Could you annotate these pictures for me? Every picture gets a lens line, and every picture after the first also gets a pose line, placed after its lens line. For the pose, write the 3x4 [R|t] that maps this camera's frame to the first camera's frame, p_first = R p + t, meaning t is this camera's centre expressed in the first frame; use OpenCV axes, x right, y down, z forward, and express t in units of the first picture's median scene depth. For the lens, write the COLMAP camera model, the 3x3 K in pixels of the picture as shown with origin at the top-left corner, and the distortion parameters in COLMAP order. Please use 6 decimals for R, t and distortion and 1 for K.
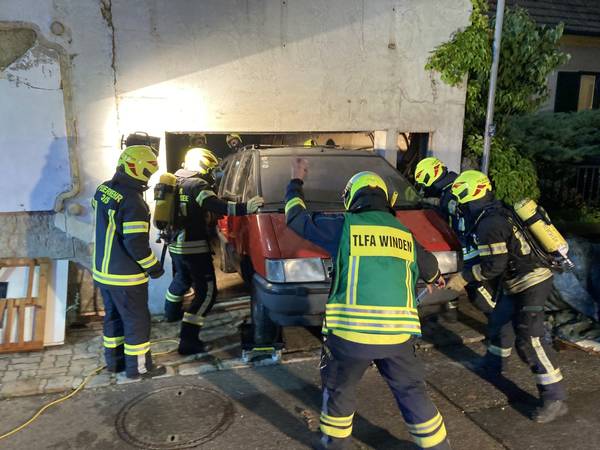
lens RADIAL K [[482.9, 0, 299.7], [0, 482.9, 222.5], [0, 0, 1]] dist [0.006252, -0.011971]
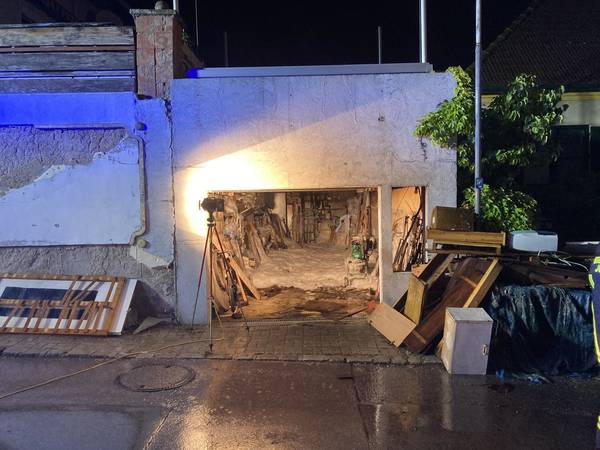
lens RADIAL K [[482.9, 0, 296.0], [0, 482.9, 214.2], [0, 0, 1]] dist [0.006252, -0.011971]
pose [[0.944725, -0.012510, -0.327626, 0.403703], [-0.042683, 0.986075, -0.160730, 0.089384], [0.325075, 0.165830, 0.931035, -0.196563]]
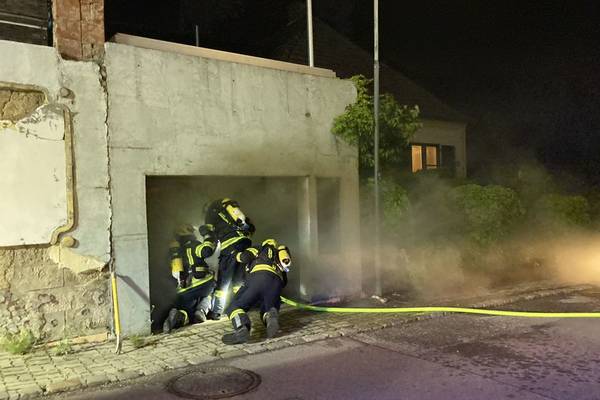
lens RADIAL K [[483.7, 0, 299.4], [0, 483.7, 201.0], [0, 0, 1]] dist [-0.002609, -0.004740]
pose [[0.952116, -0.031293, 0.304132, -0.261606], [0.091423, 0.978374, -0.185541, 0.124724], [-0.291749, 0.204461, 0.934387, -0.216320]]
